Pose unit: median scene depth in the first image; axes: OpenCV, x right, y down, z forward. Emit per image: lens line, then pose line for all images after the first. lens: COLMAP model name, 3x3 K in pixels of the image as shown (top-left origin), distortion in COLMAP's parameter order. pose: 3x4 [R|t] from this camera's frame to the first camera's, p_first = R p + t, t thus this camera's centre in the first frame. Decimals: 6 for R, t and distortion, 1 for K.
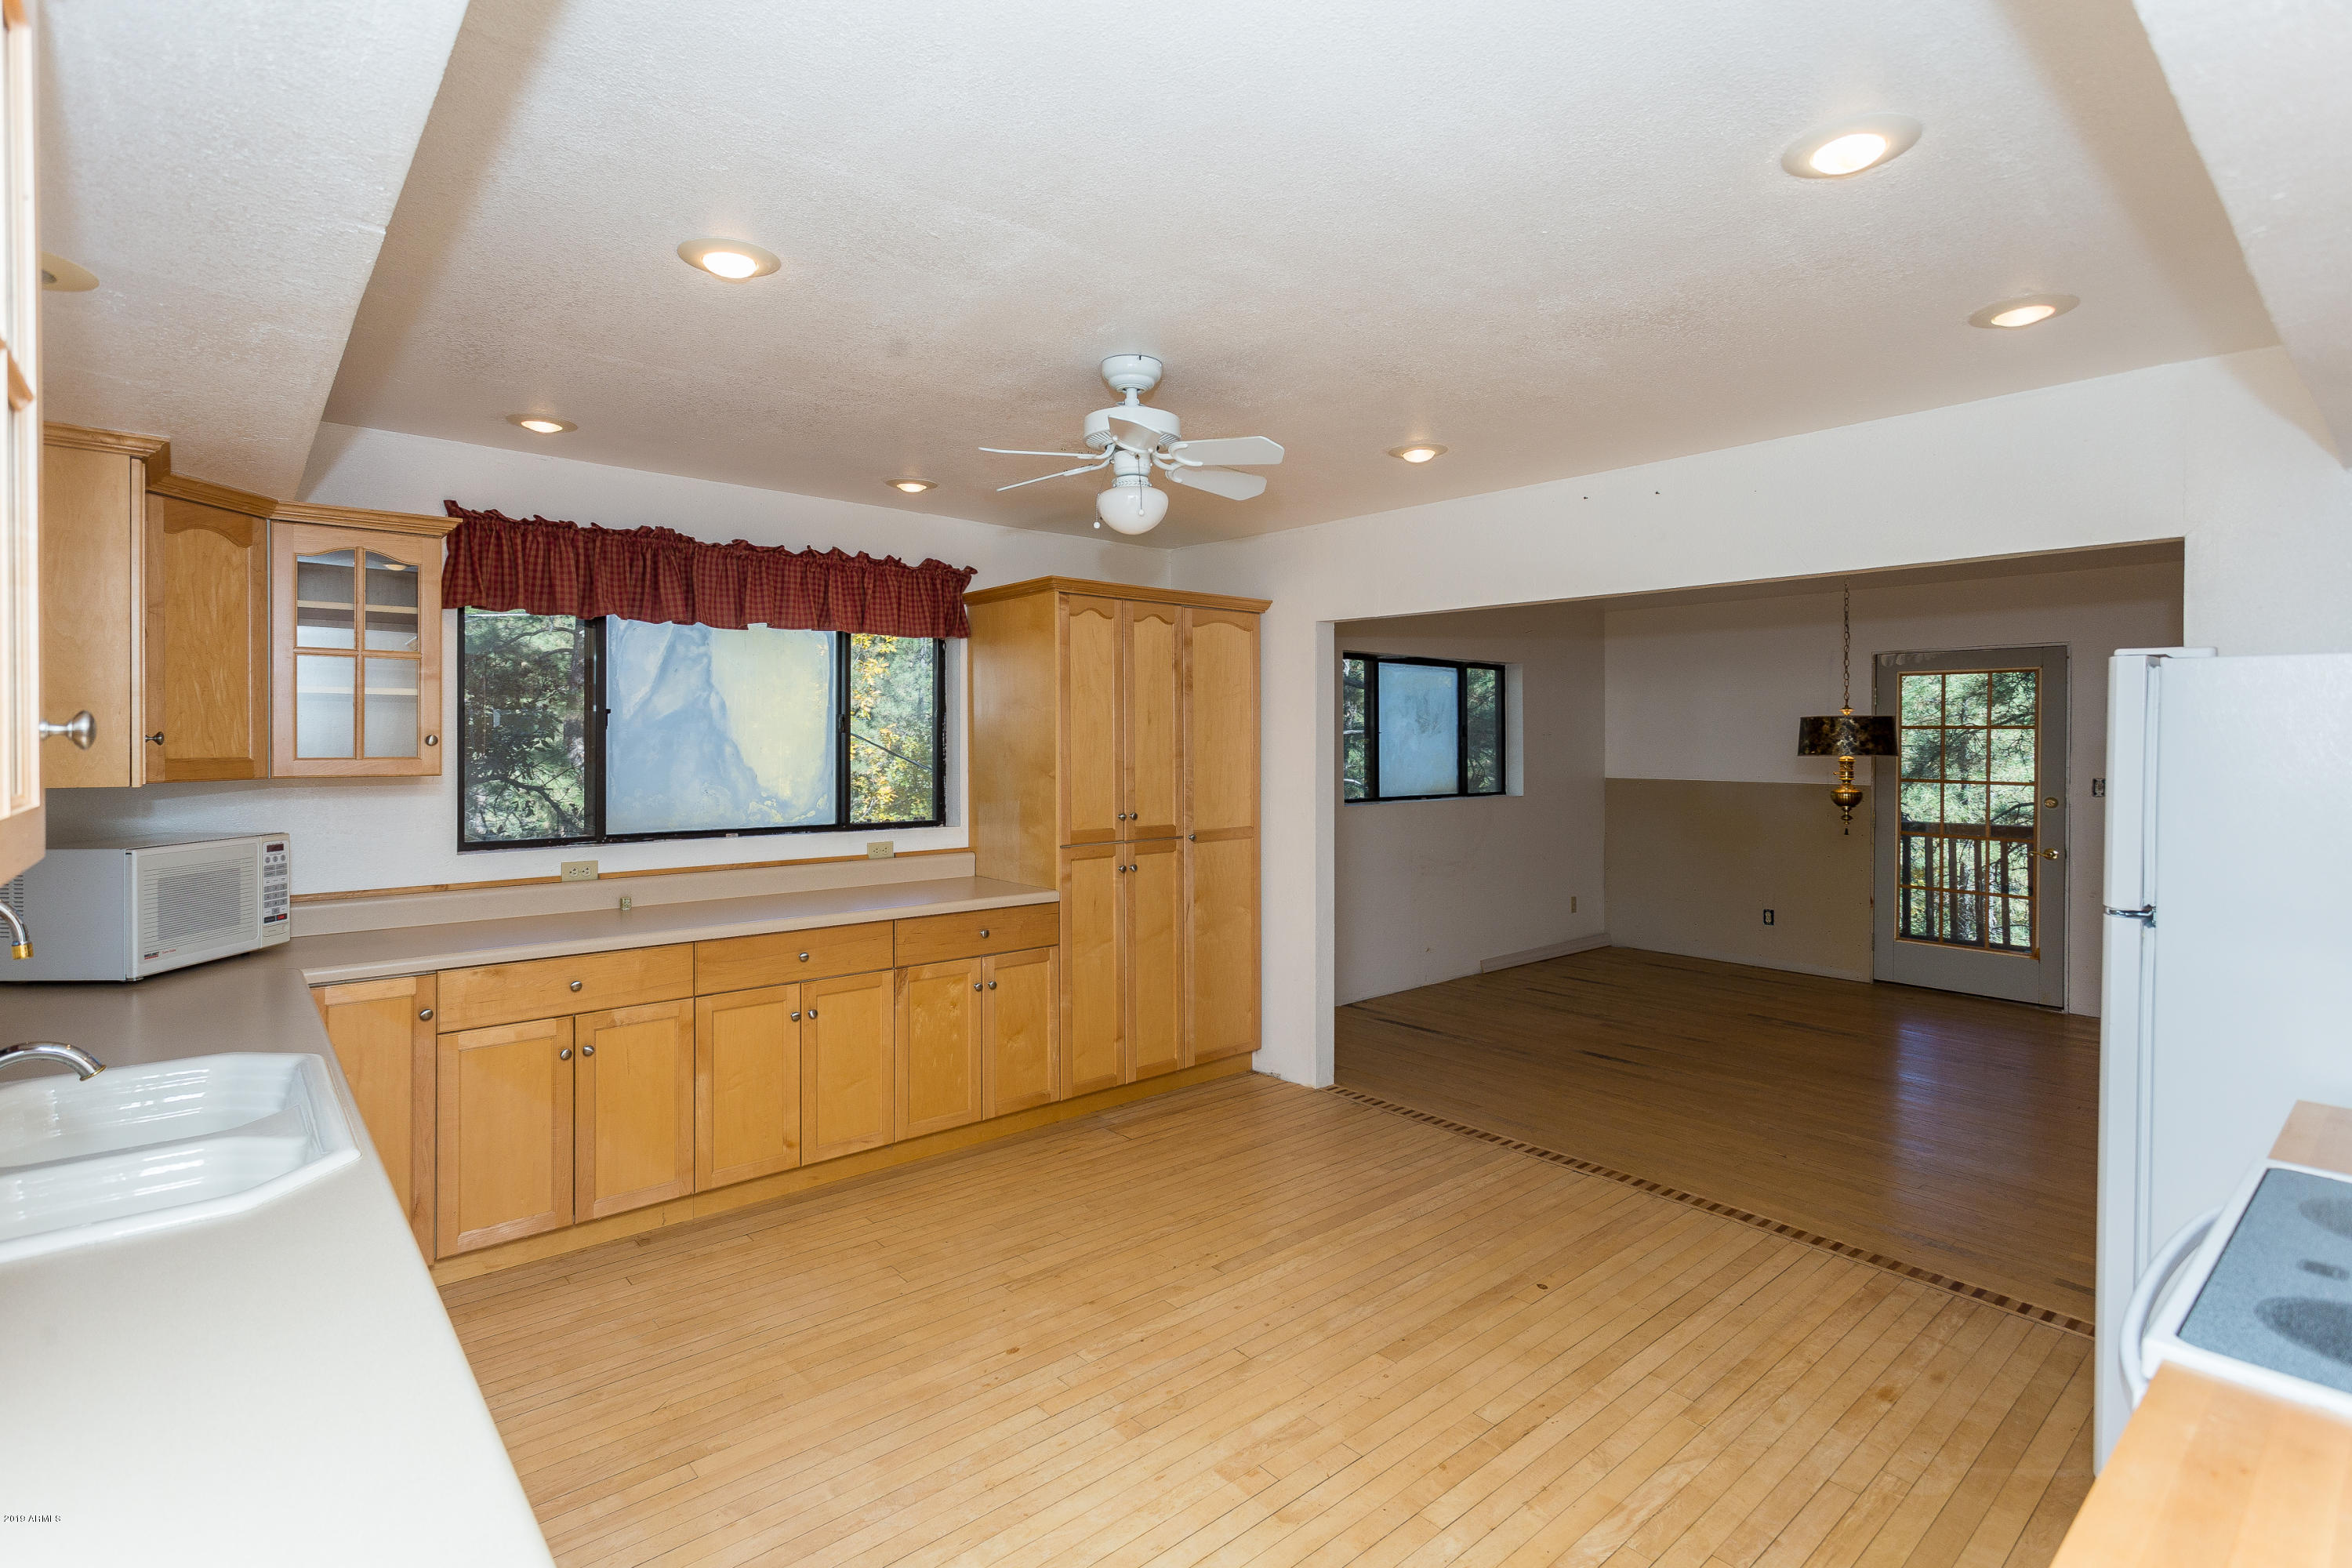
lens RADIAL K [[1129.1, 0, 1194.7], [0, 1129.1, 769.0], [0, 0, 1]] dist [0.002227, 0.001744]
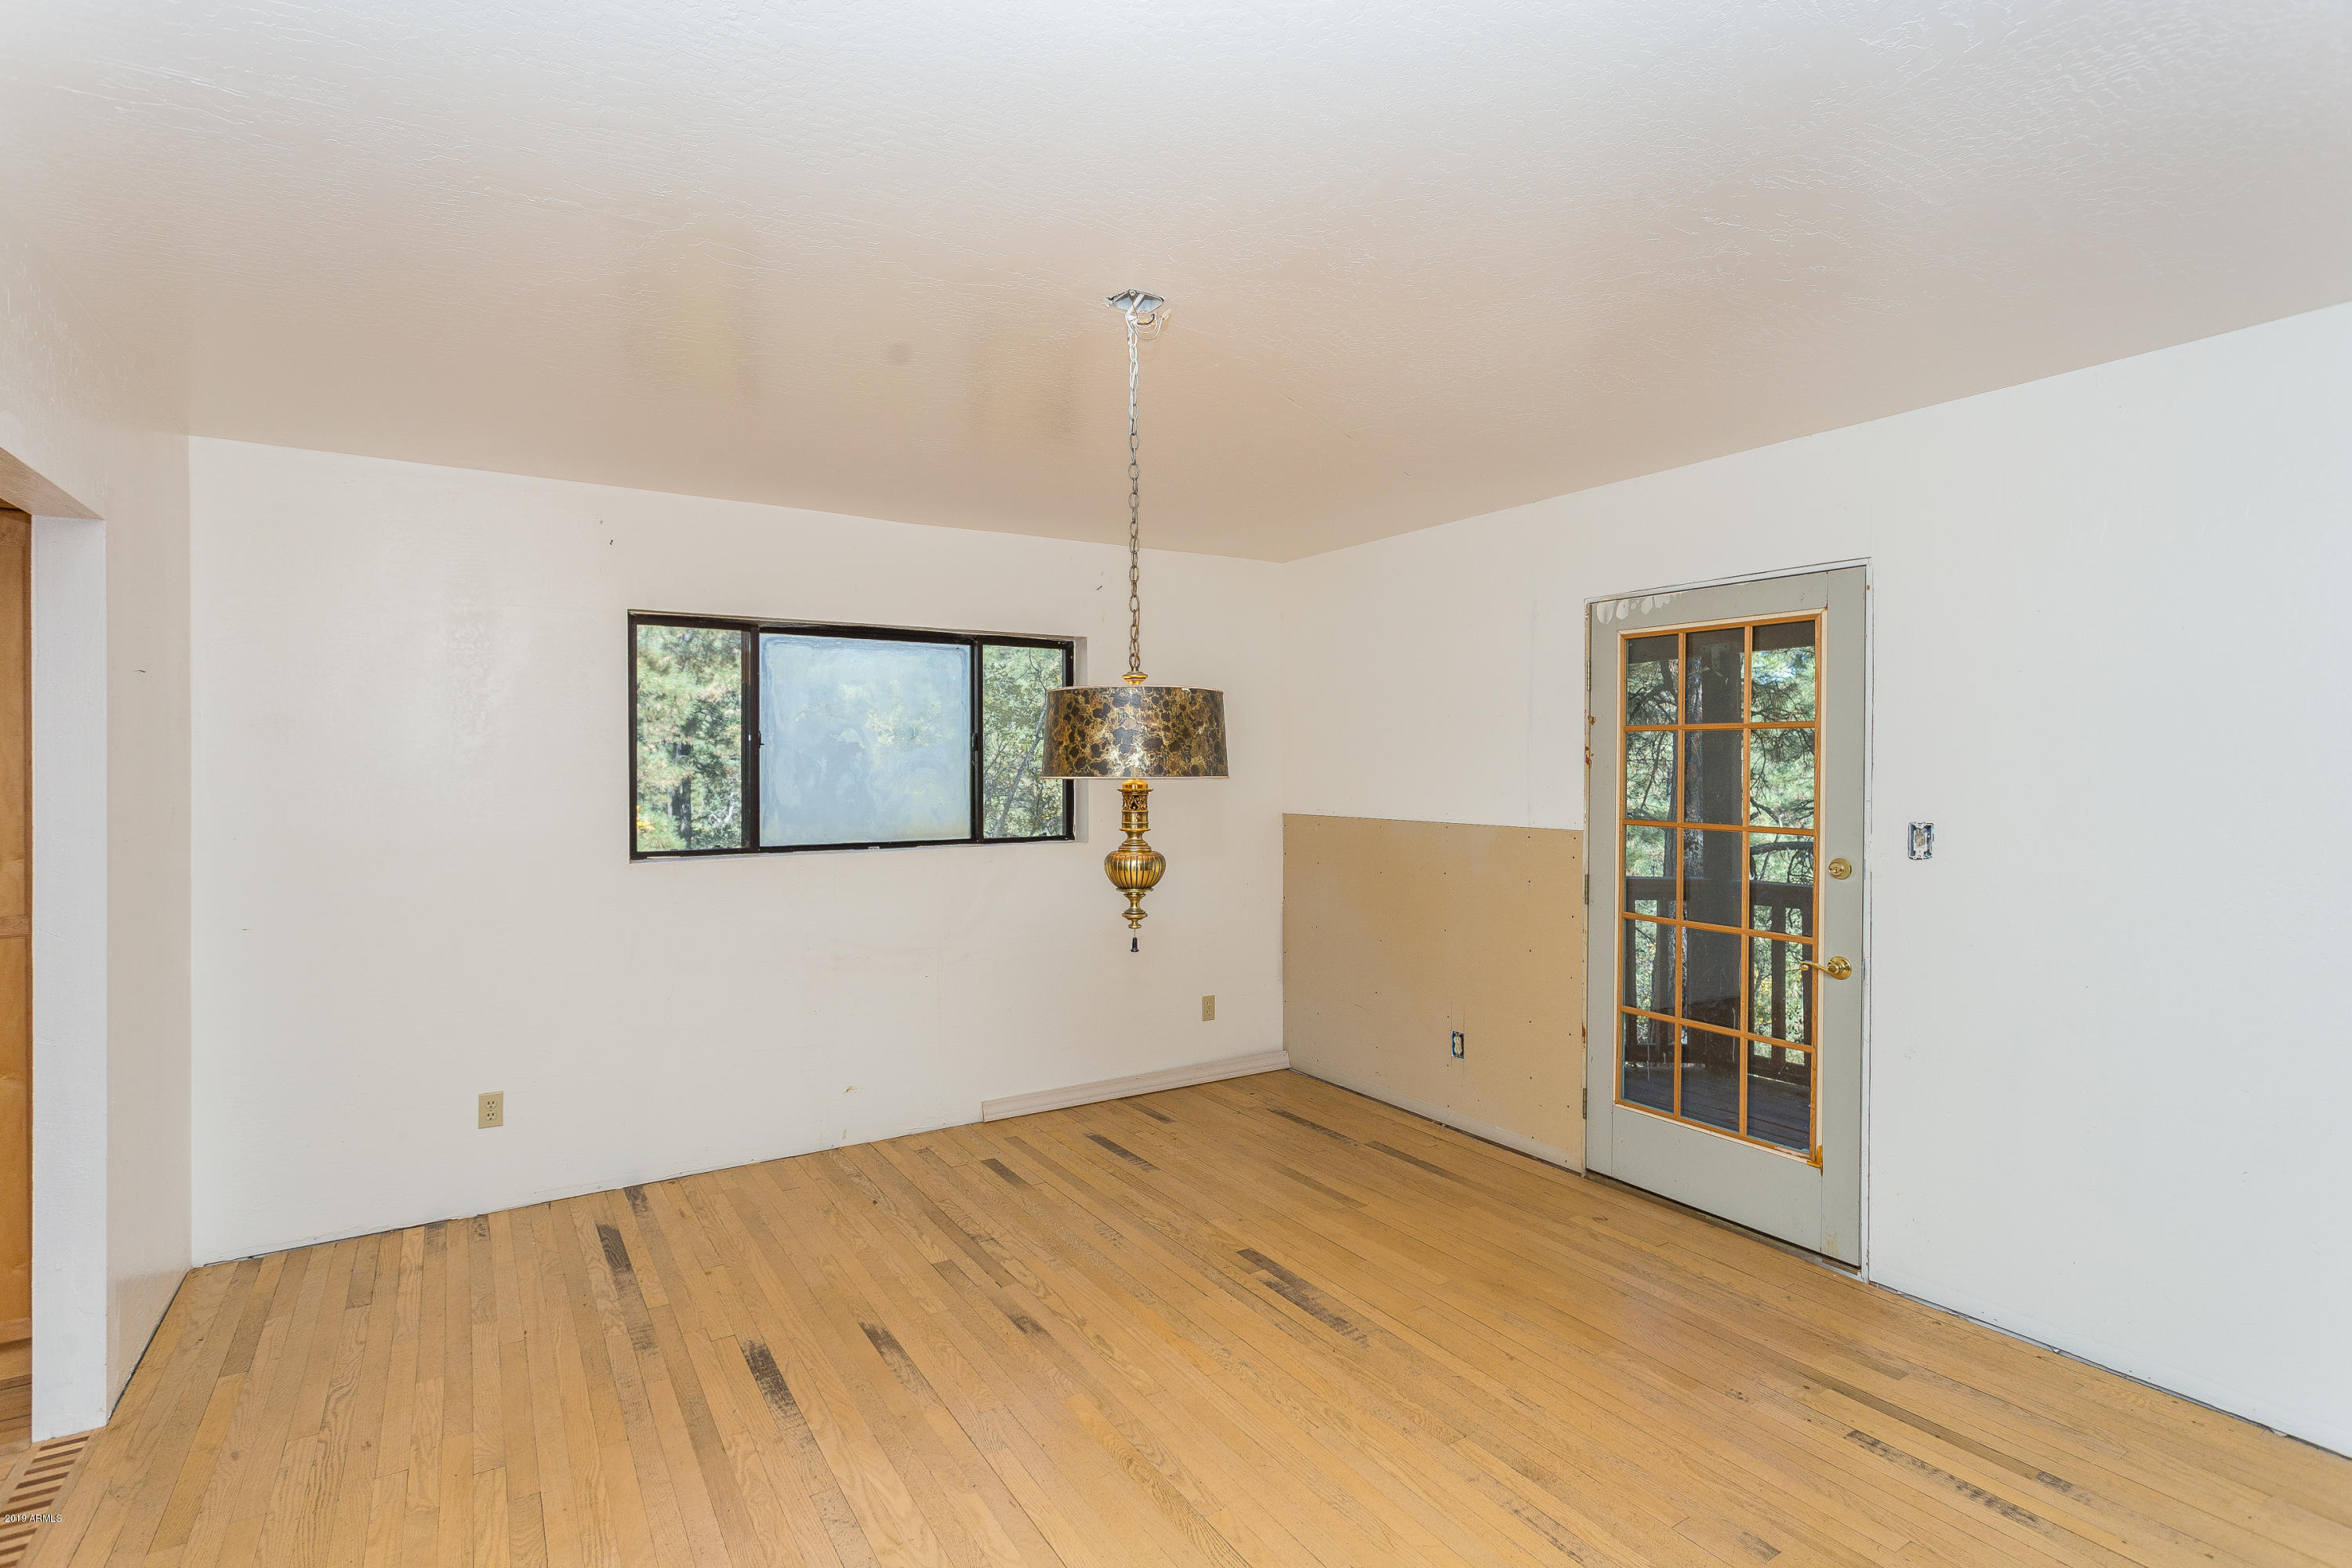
lens RADIAL K [[1129.1, 0, 1177.5], [0, 1129.1, 771.5], [0, 0, 1]] dist [0.002227, 0.001744]
pose [[0.988357, -0.000843, -0.152151, 0.423073], [-0.000858, 0.999938, -0.011116, -0.008967], [0.152151, 0.011117, 0.988295, 0.357816]]
